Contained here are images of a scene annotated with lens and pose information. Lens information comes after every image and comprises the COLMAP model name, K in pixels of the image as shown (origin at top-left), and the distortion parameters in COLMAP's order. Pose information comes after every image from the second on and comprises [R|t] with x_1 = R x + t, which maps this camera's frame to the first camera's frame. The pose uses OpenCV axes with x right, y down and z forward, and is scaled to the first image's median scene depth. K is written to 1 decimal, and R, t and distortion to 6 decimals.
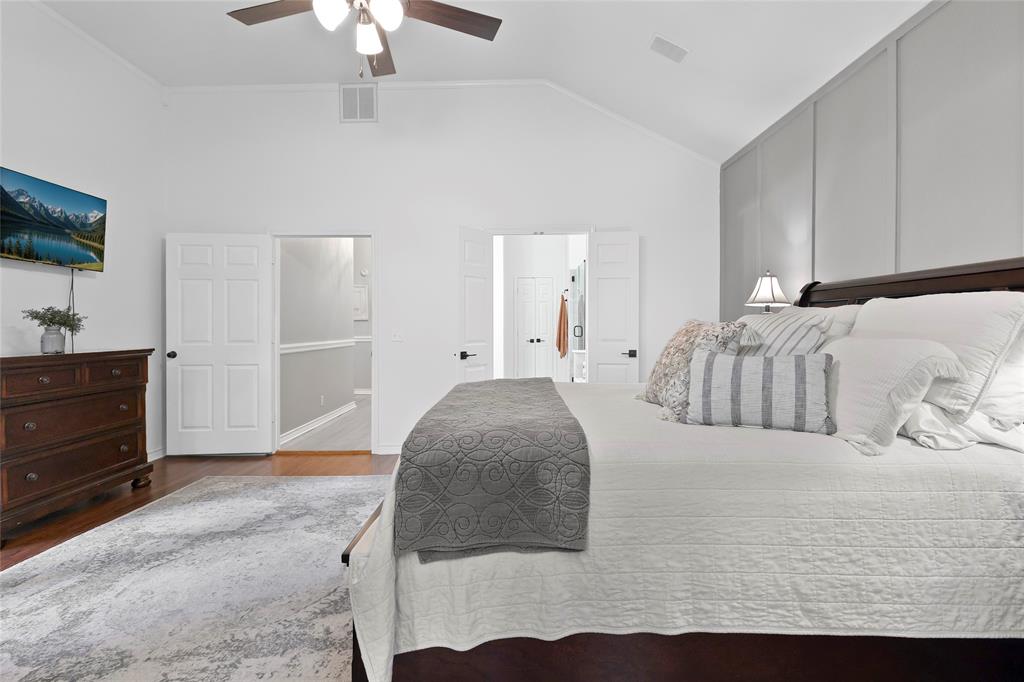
lens RADIAL K [[468.0, 0, 509.1], [0, 468.0, 319.1], [0, 0, 1]] dist [0.004596, 0.000438]
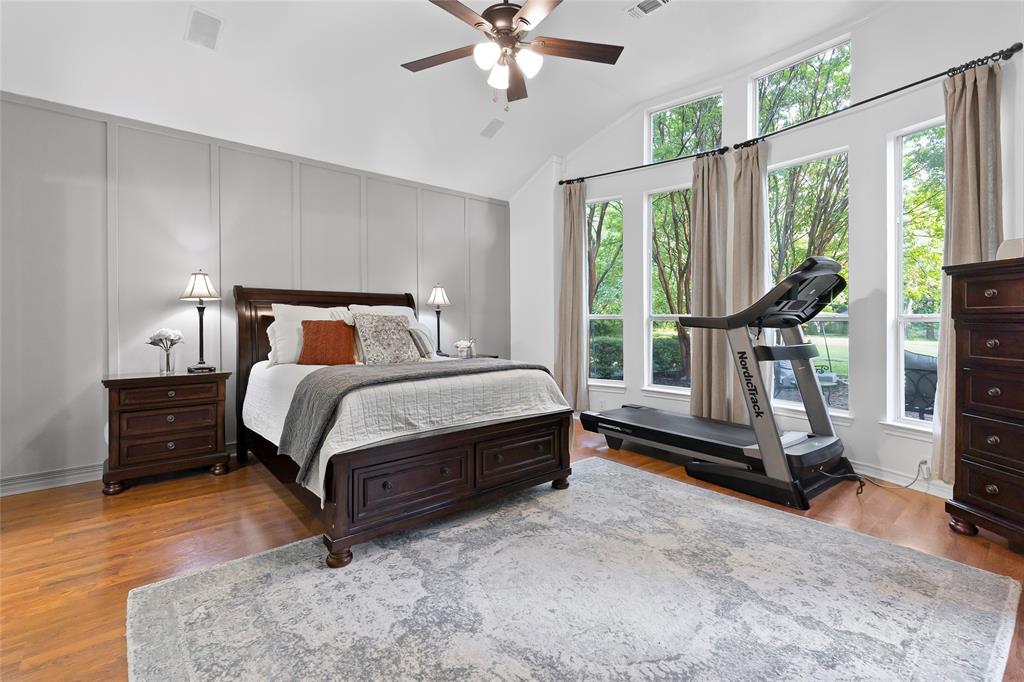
lens RADIAL K [[468.0, 0, 509.1], [0, 468.0, 319.1], [0, 0, 1]] dist [0.004596, 0.000438]
pose [[-0.670148, 0.002426, 0.742223, -1.176188], [-0.009063, 0.999893, -0.011451, 0.036191], [-0.742172, -0.014400, -0.670055, 1.755026]]
